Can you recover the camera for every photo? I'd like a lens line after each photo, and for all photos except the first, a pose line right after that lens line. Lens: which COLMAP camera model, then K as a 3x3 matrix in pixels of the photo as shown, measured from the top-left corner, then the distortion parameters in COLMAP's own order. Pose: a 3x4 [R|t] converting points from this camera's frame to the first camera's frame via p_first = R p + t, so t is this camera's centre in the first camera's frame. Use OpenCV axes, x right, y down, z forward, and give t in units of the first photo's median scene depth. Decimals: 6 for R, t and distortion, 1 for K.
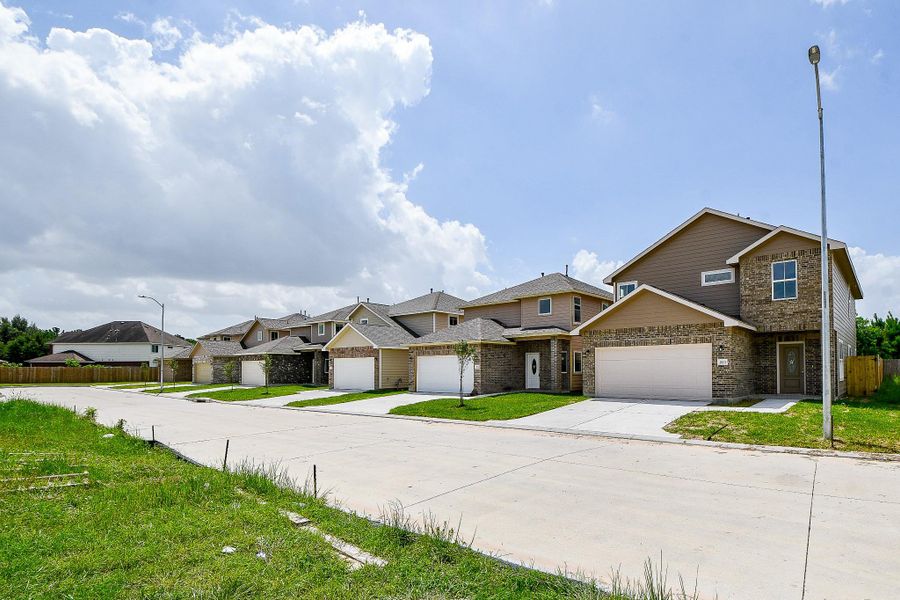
lens RADIAL K [[429.5, 0, 450.0], [0, 429.5, 300.0], [0, 0, 1]] dist [-0.025317, -0.000517]
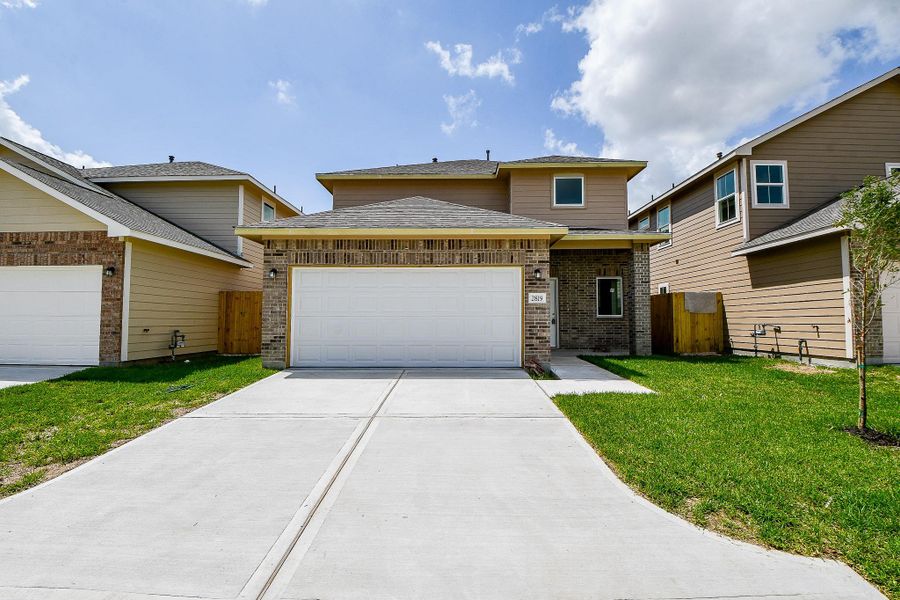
lens RADIAL K [[429.5, 0, 450.0], [0, 429.5, 300.0], [0, 0, 1]] dist [-0.025317, -0.000517]
pose [[0.742819, 0.036924, 0.668474, -0.217696], [-0.113812, 0.990909, 0.071735, 0.119465], [-0.659748, -0.129366, 0.740268, 0.660887]]
